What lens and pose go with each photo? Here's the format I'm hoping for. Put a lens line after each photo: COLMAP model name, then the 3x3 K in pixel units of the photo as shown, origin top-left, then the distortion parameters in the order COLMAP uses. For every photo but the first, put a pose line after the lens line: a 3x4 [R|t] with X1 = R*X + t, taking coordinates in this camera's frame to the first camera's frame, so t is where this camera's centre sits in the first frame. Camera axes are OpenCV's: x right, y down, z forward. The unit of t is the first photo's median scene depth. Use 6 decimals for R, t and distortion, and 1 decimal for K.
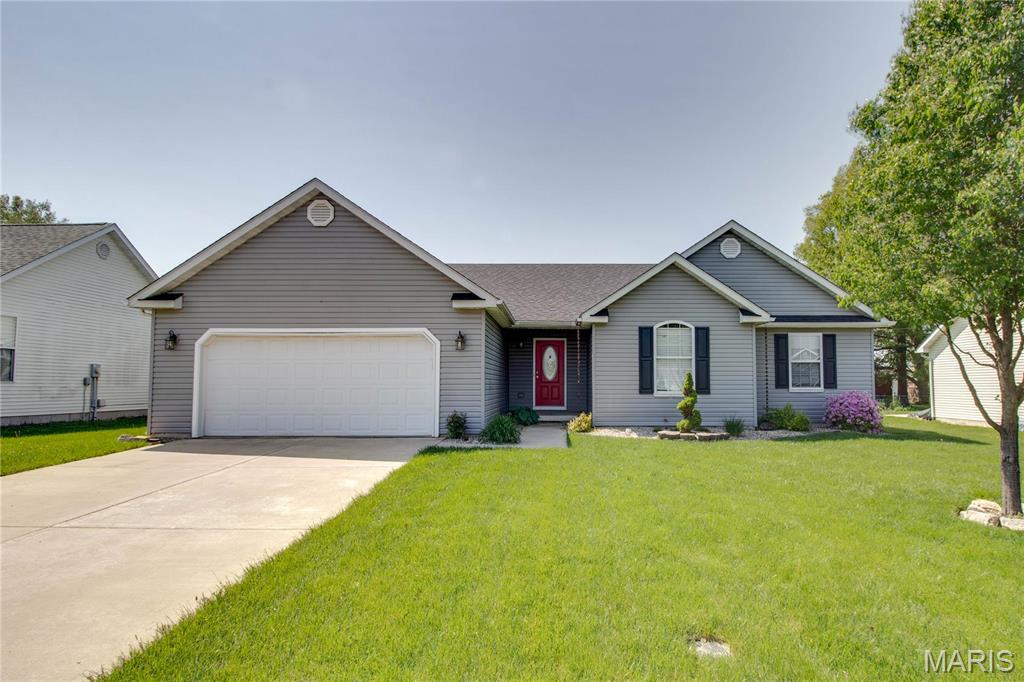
lens RADIAL K [[560.9, 0, 564.7], [0, 560.9, 352.9], [0, 0, 1]] dist [0.004012, -0.001809]
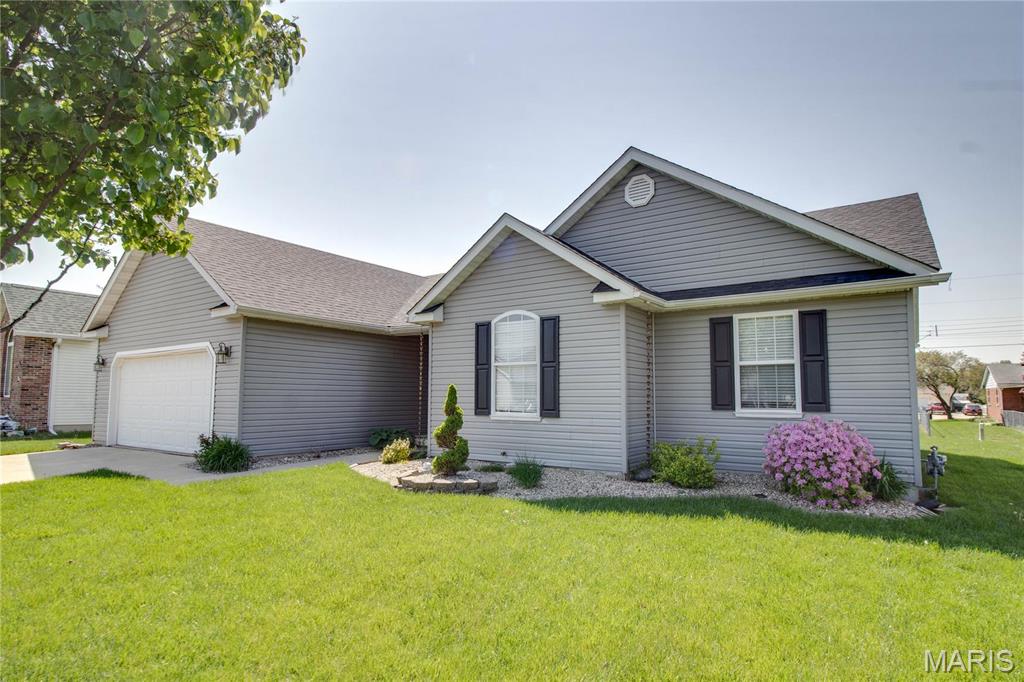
lens RADIAL K [[560.9, 0, 520.2], [0, 560.9, 352.9], [0, 0, 1]] dist [0.004012, -0.001809]
pose [[0.815744, -0.044550, -0.576694, 0.604981], [0.029971, 0.998946, -0.034775, 0.019318], [0.577635, 0.011083, 0.816220, 0.438618]]
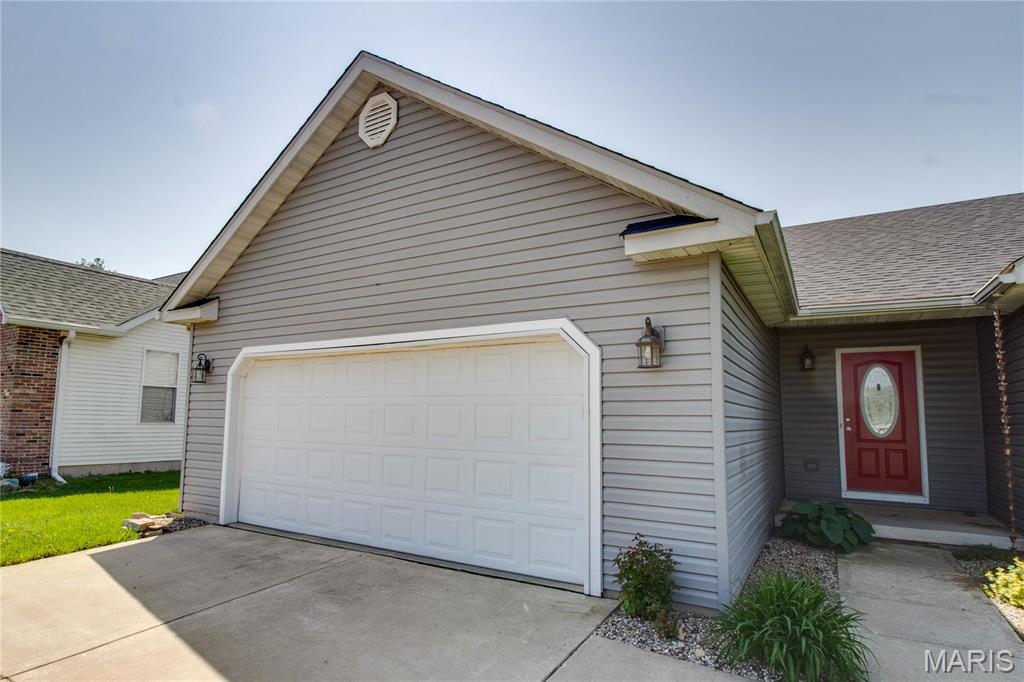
lens RADIAL K [[560.9, 0, 472.2], [0, 560.9, 360.9], [0, 0, 1]] dist [0.004012, -0.001809]
pose [[0.838127, -0.041646, -0.543883, -0.067650], [0.014751, 0.998447, -0.053721, 0.006657], [0.545276, 0.037003, 0.837439, 0.511620]]
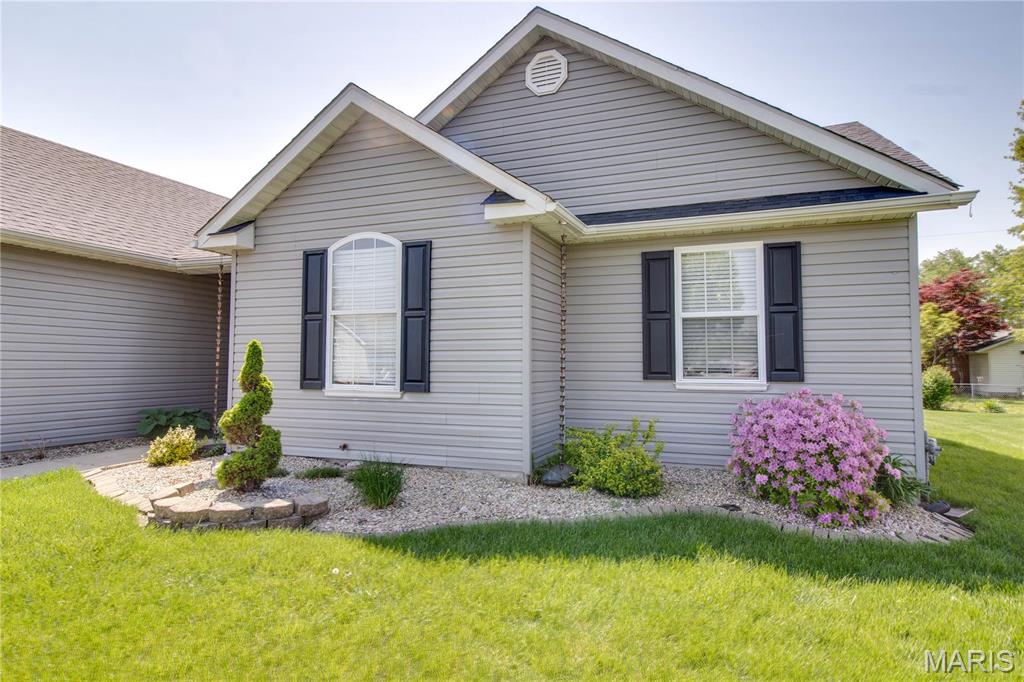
lens RADIAL K [[596.5, 0, 510.2], [0, 596.5, 327.3], [0, 0, 1]] dist [0.005557, -0.000523]
pose [[0.921844, -0.023032, -0.386876, 0.500479], [0.019852, 0.999728, -0.012213, 0.029475], [0.387052, 0.003579, 0.922051, 0.594977]]
